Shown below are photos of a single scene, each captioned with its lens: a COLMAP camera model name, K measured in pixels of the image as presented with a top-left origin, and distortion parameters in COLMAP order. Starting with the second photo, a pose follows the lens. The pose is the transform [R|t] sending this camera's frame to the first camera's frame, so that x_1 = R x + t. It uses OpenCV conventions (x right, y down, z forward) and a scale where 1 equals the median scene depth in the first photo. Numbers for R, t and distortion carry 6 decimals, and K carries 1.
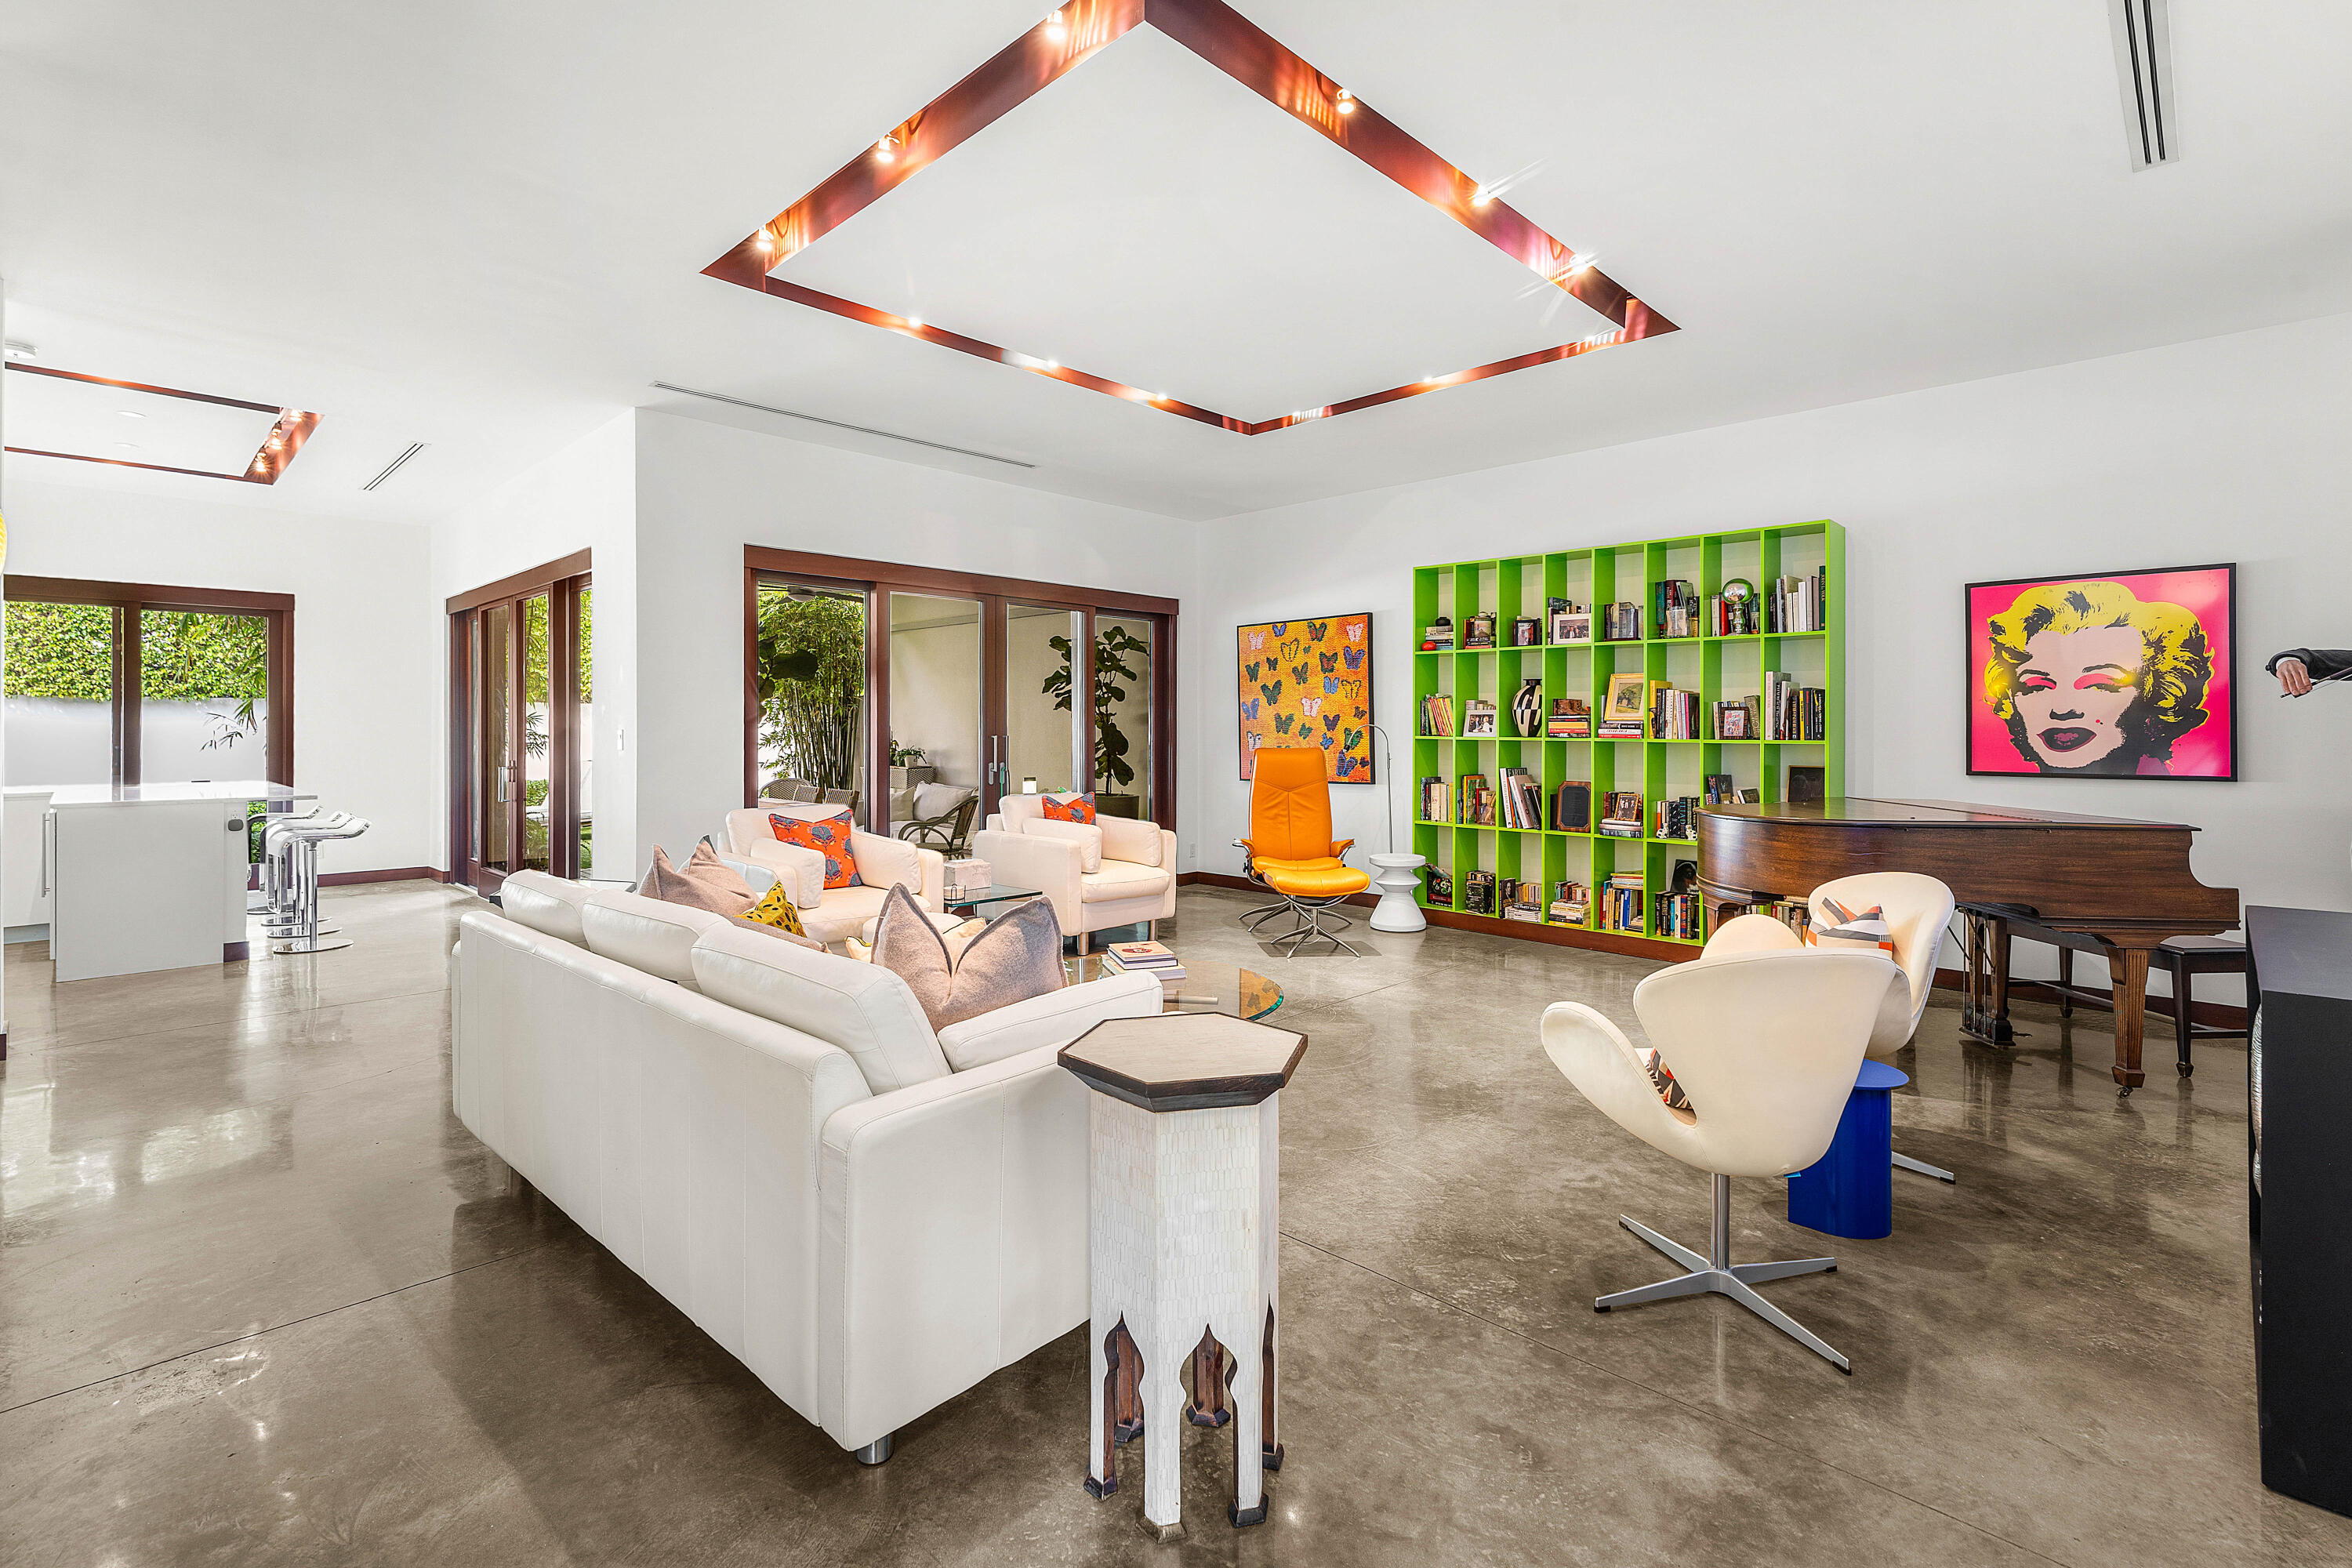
lens RADIAL K [[1068.8, 0, 1169.8], [0, 1068.8, 725.5], [0, 0, 1]] dist [-0.000653, -0.000070]
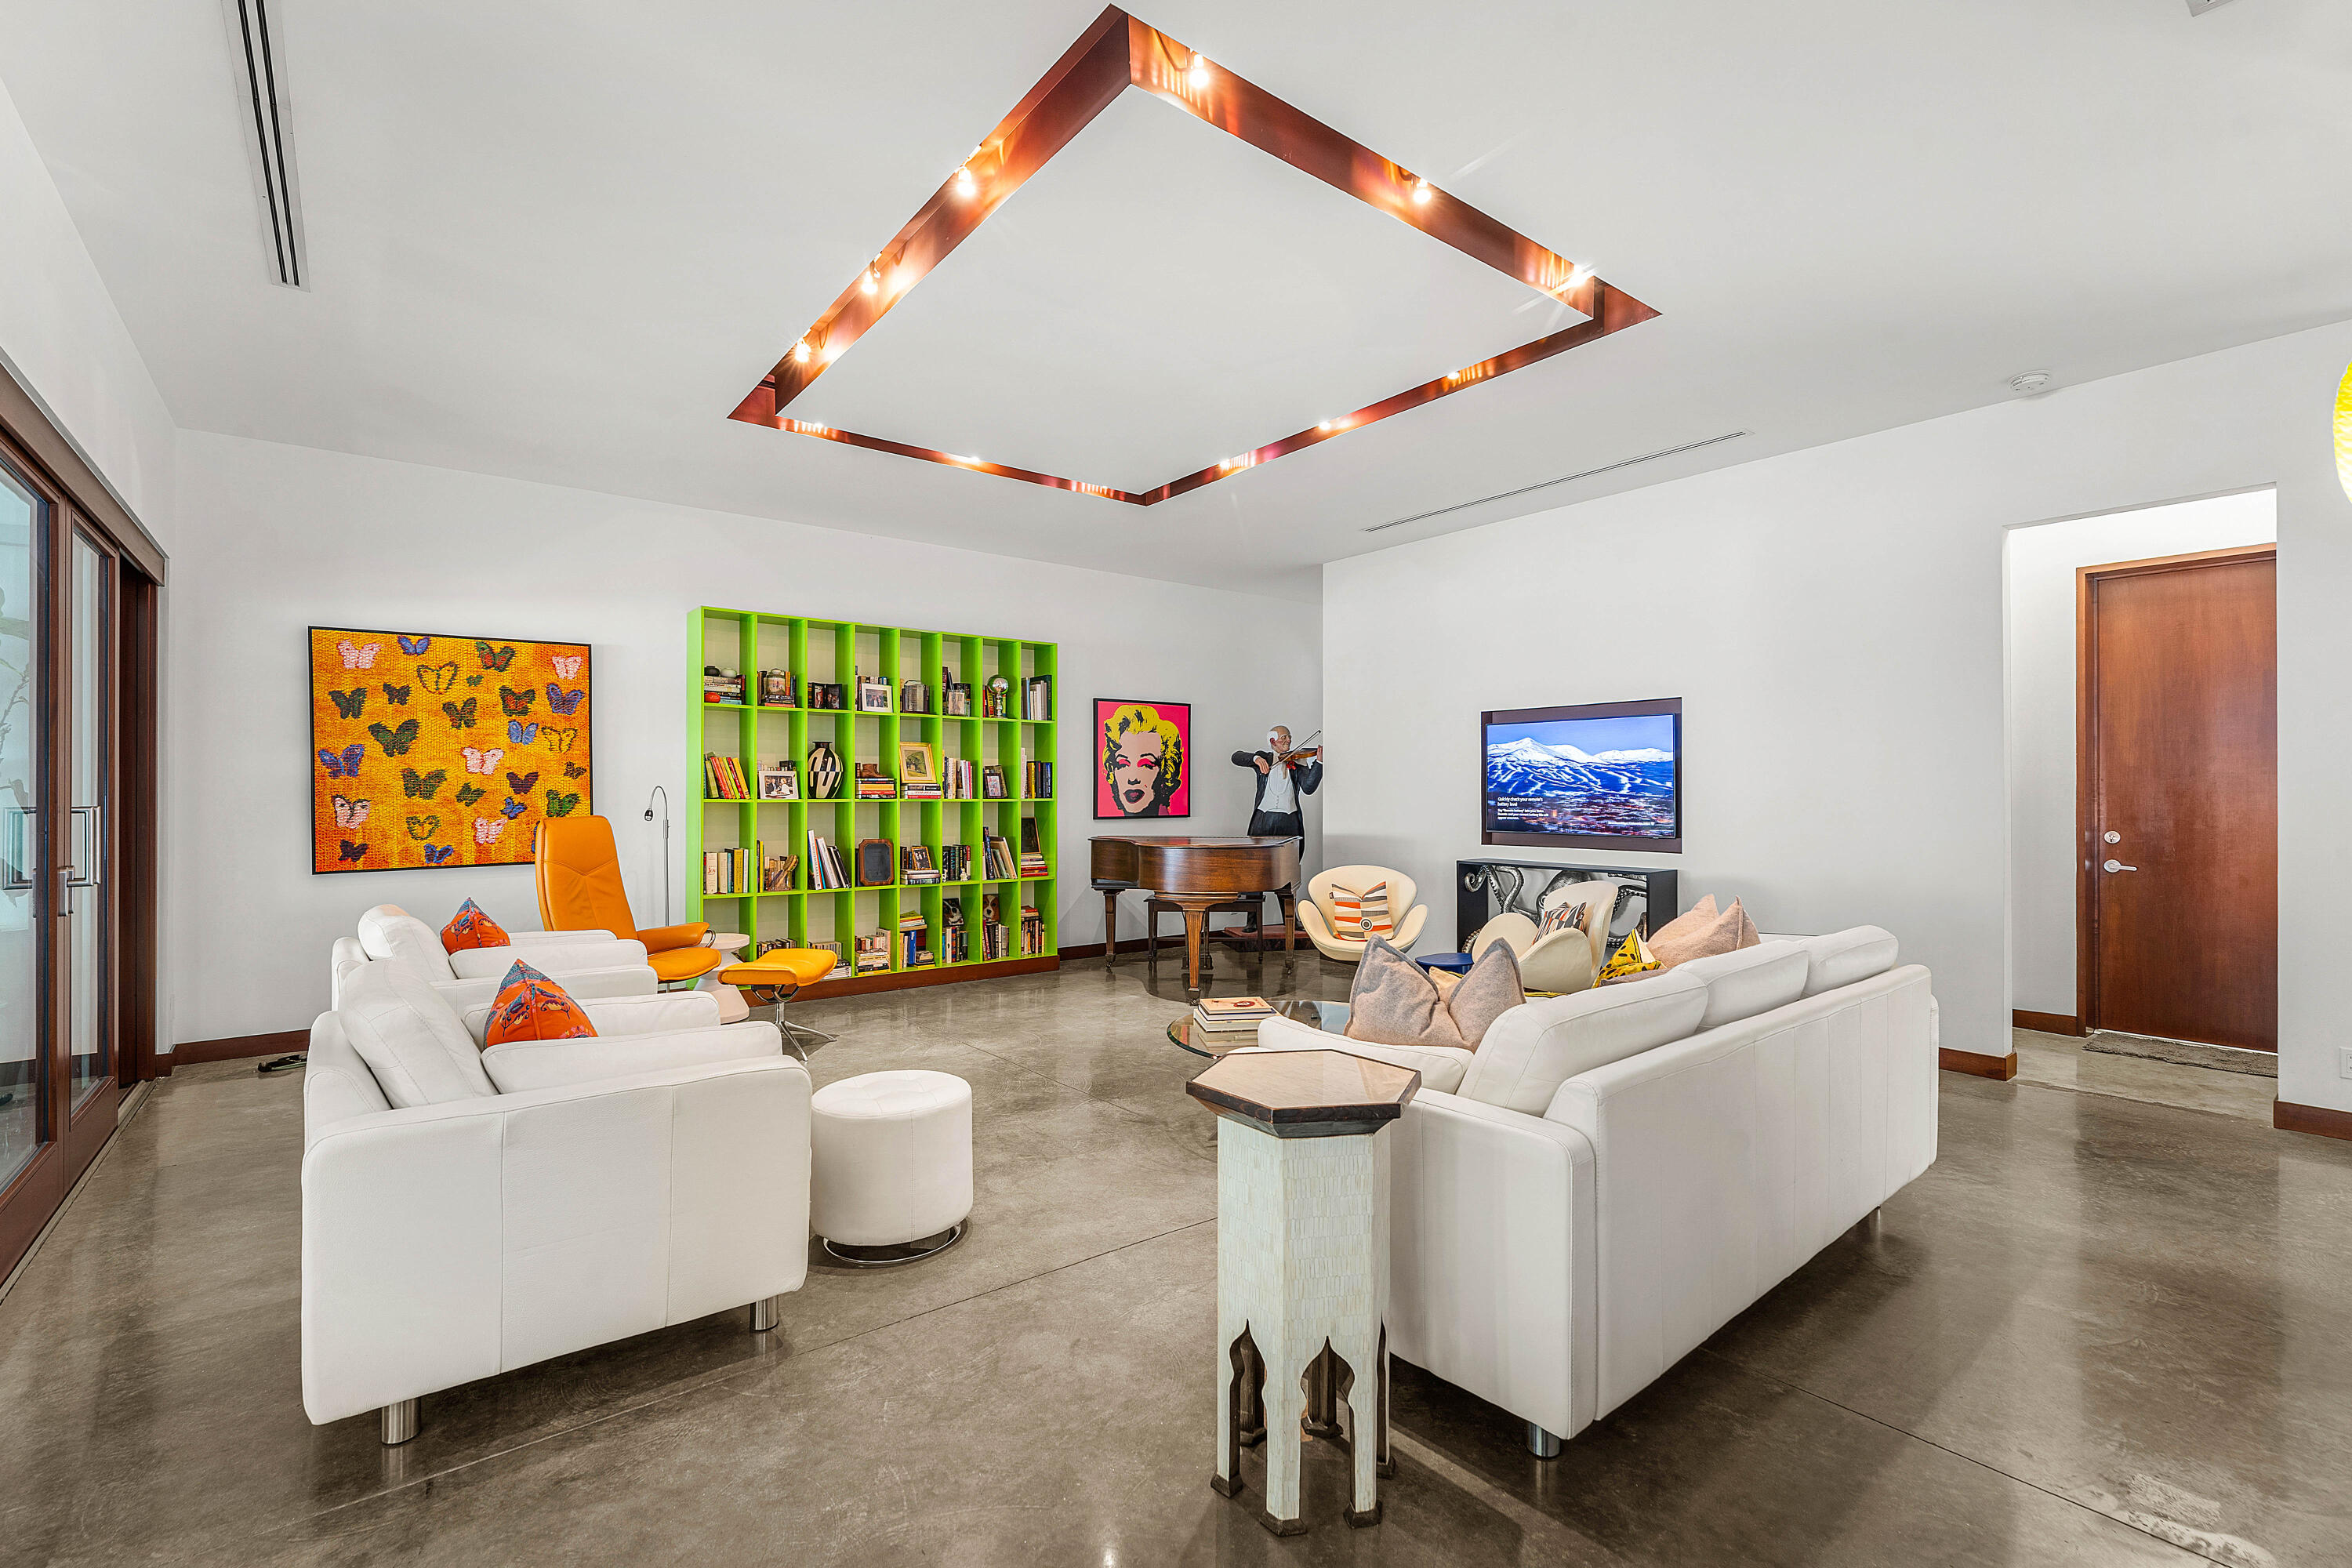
lens RADIAL K [[1044.9, 0, 1176.0], [0, 1044.9, 784.0], [0, 0, 1]] dist [0.000805, 0.000013]
pose [[0.130667, 0.005364, 0.991412, -0.628077], [-0.000735, 0.999986, -0.005313, 0.001930], [-0.991426, -0.000034, 0.130669, 0.557682]]
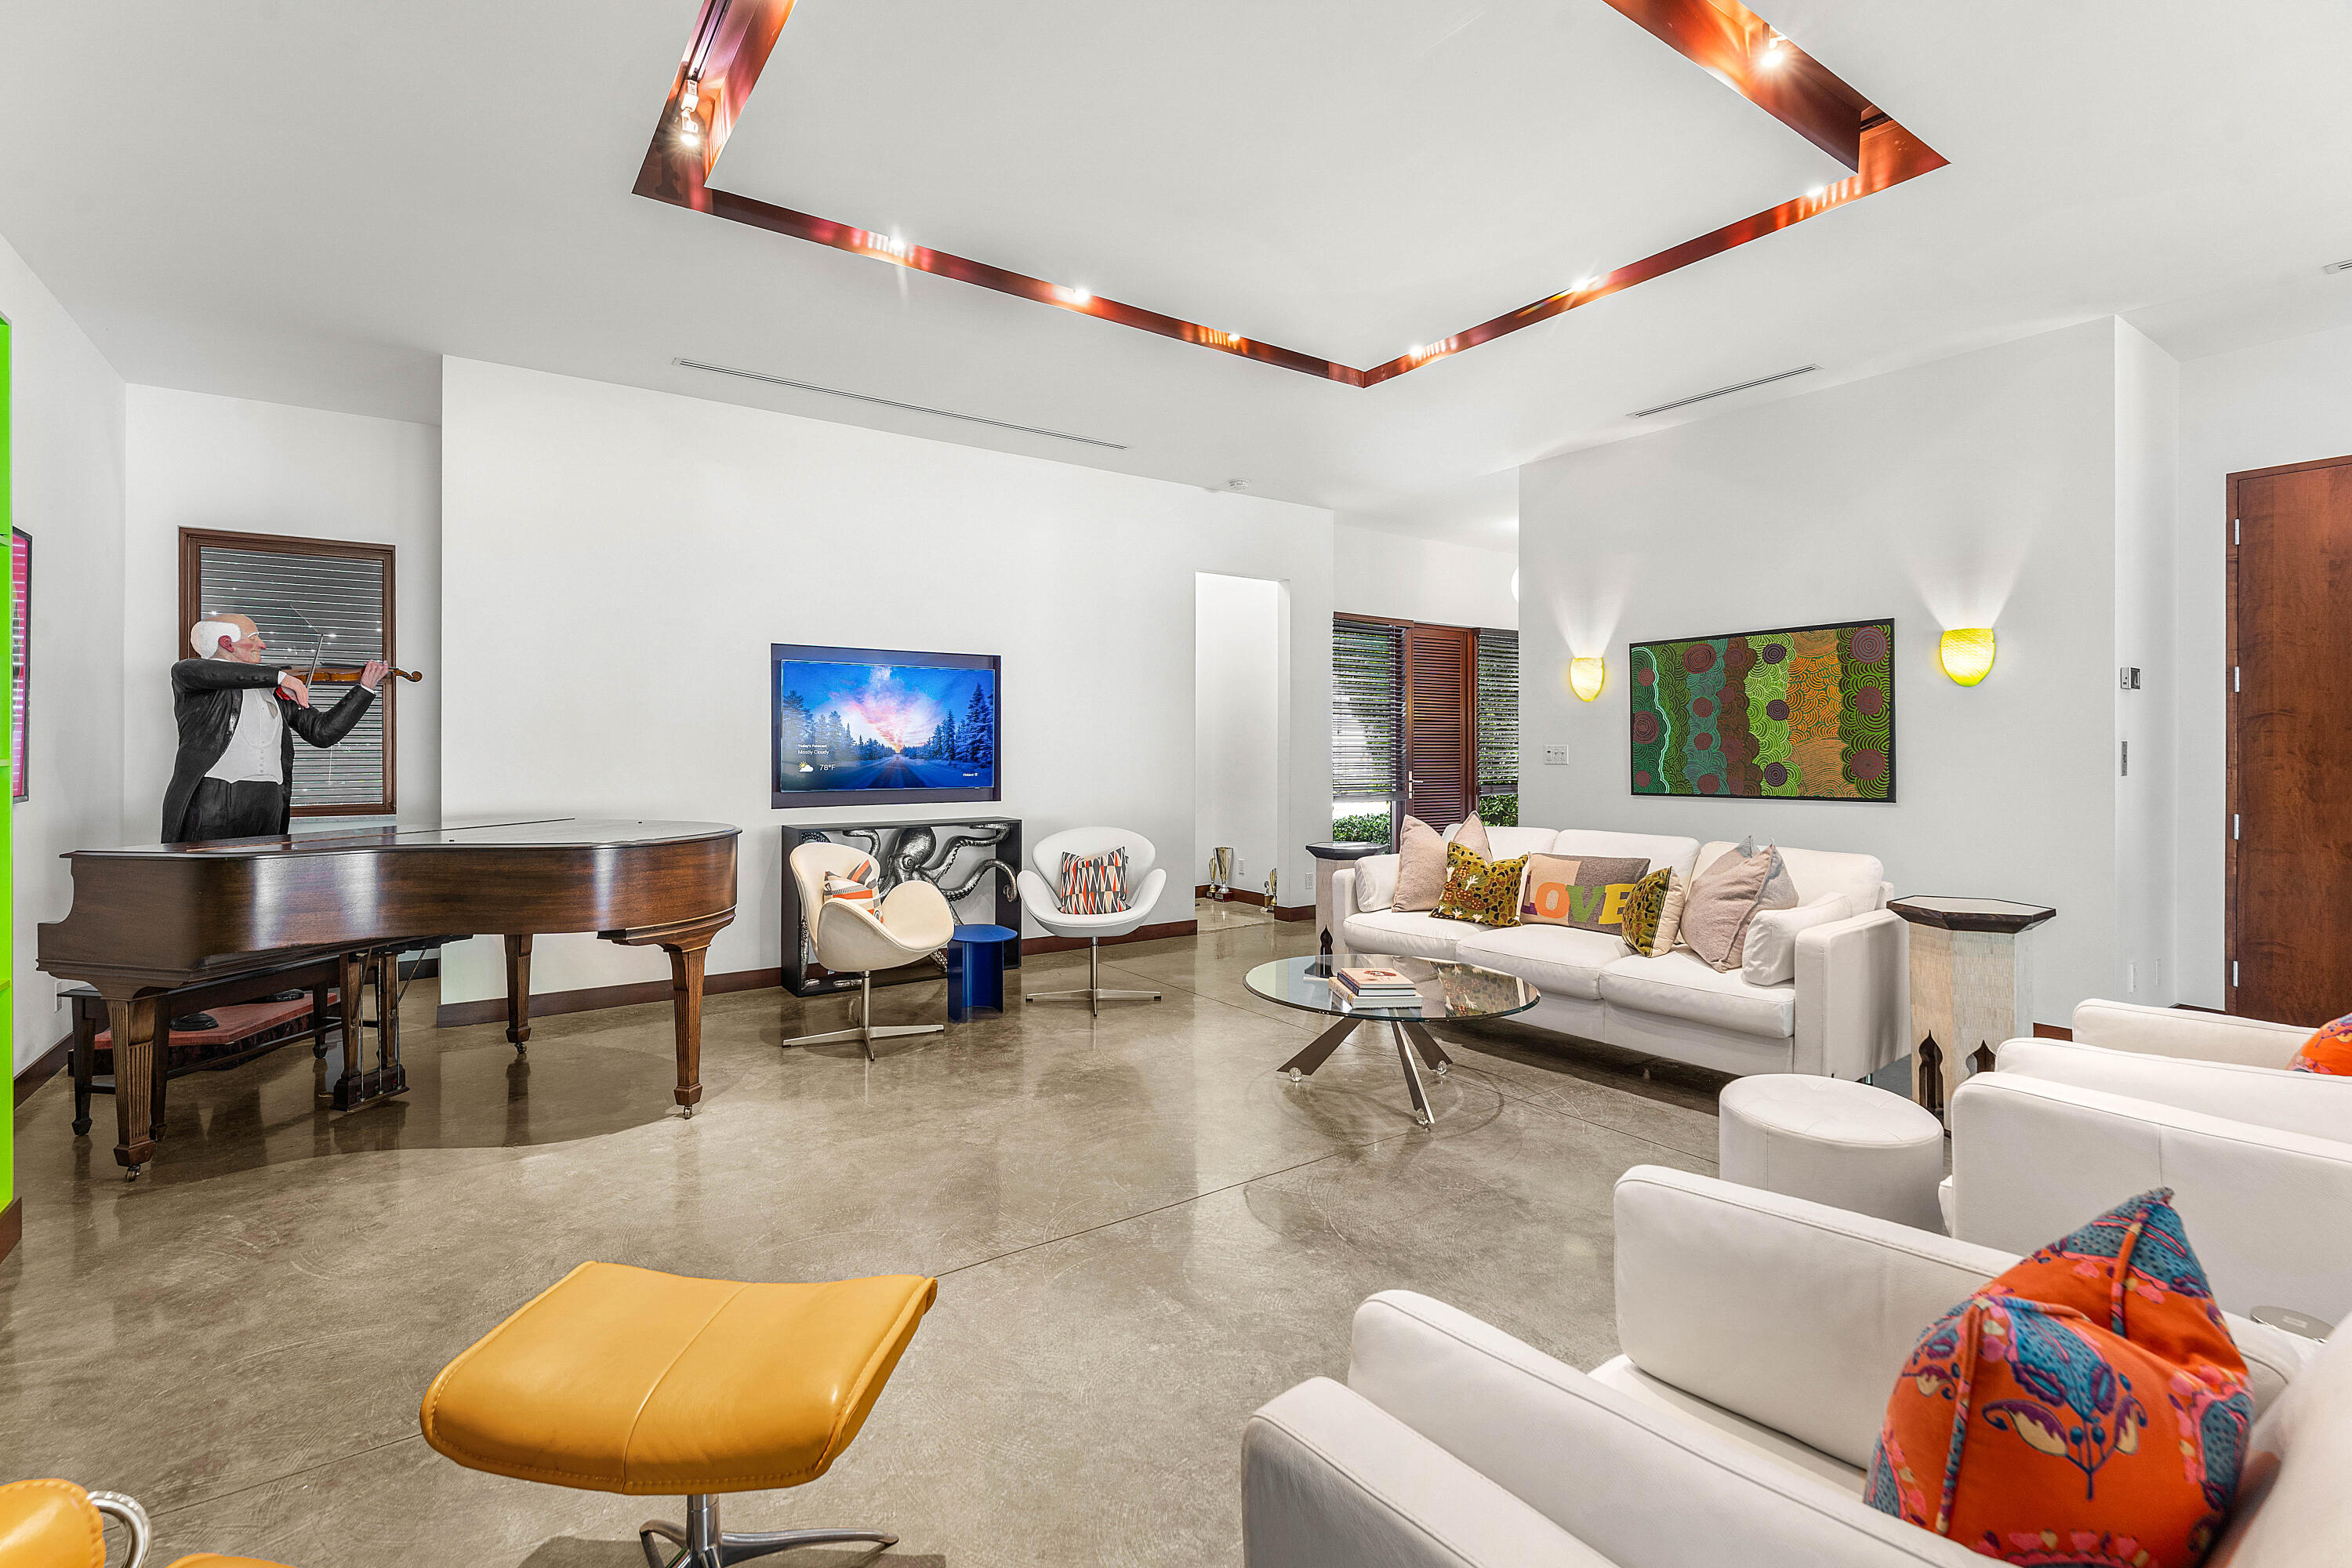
lens RADIAL K [[1053.5, 0, 1174.8], [0, 1053.5, 741.4], [0, 0, 1]] dist [0.001004, 0.000116]
pose [[-0.983894, -0.001521, 0.178746, -0.011705], [-0.002609, 0.999979, -0.005852, 0.006720], [-0.178733, -0.006224, -0.983878, 1.173568]]
